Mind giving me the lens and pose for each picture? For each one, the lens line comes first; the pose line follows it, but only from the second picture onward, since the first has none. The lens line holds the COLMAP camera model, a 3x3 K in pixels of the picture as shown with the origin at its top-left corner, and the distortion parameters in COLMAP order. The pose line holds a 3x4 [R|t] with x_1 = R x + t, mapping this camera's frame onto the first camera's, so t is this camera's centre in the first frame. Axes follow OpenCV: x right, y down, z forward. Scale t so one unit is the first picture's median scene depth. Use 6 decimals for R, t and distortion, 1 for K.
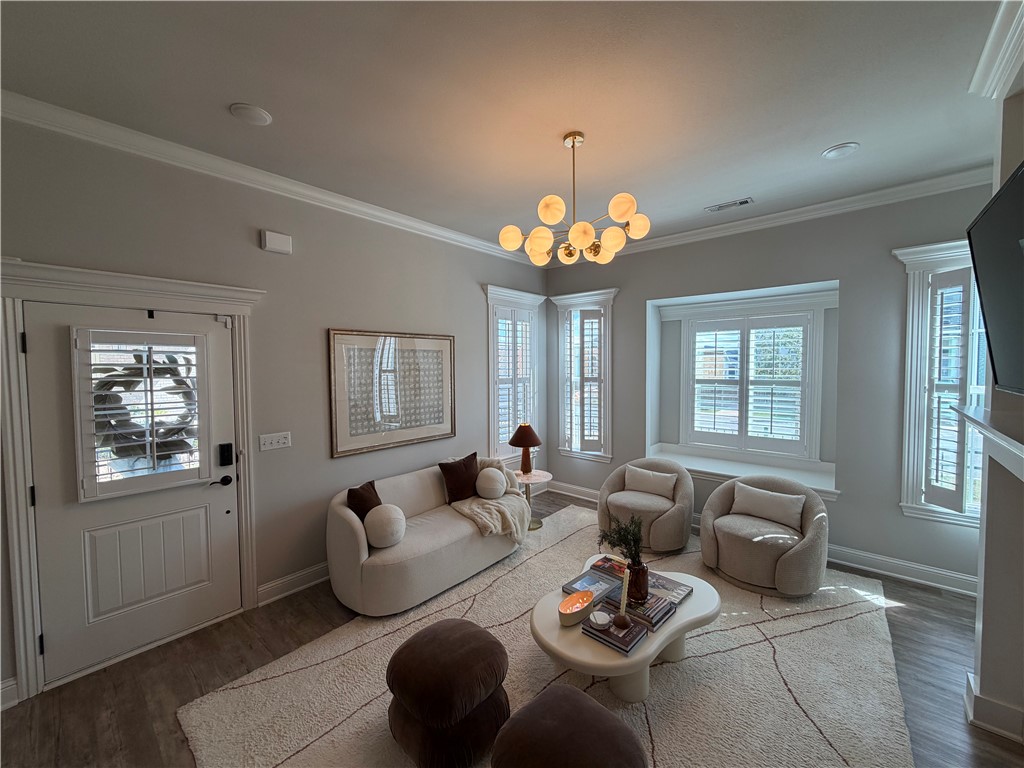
lens RADIAL K [[411.4, 0, 497.9], [0, 411.4, 370.7], [0, 0, 1]] dist [0.000310, 0.000078]
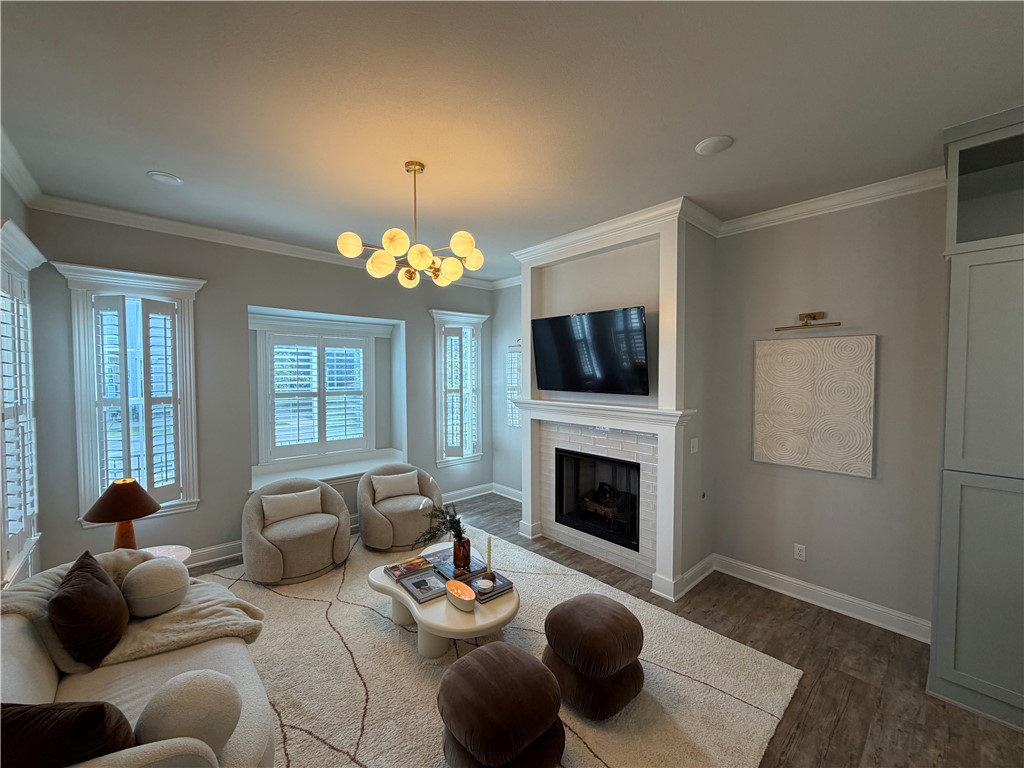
lens RADIAL K [[407.3, 0, 509.2], [0, 407.3, 384.5], [0, 0, 1]] dist [-0.000286, 0.000316]
pose [[0.111803, -0.019074, 0.993547, -0.460427], [0.018684, 0.999679, 0.017089, -0.007922], [-0.993555, 0.016653, 0.112123, 0.385598]]
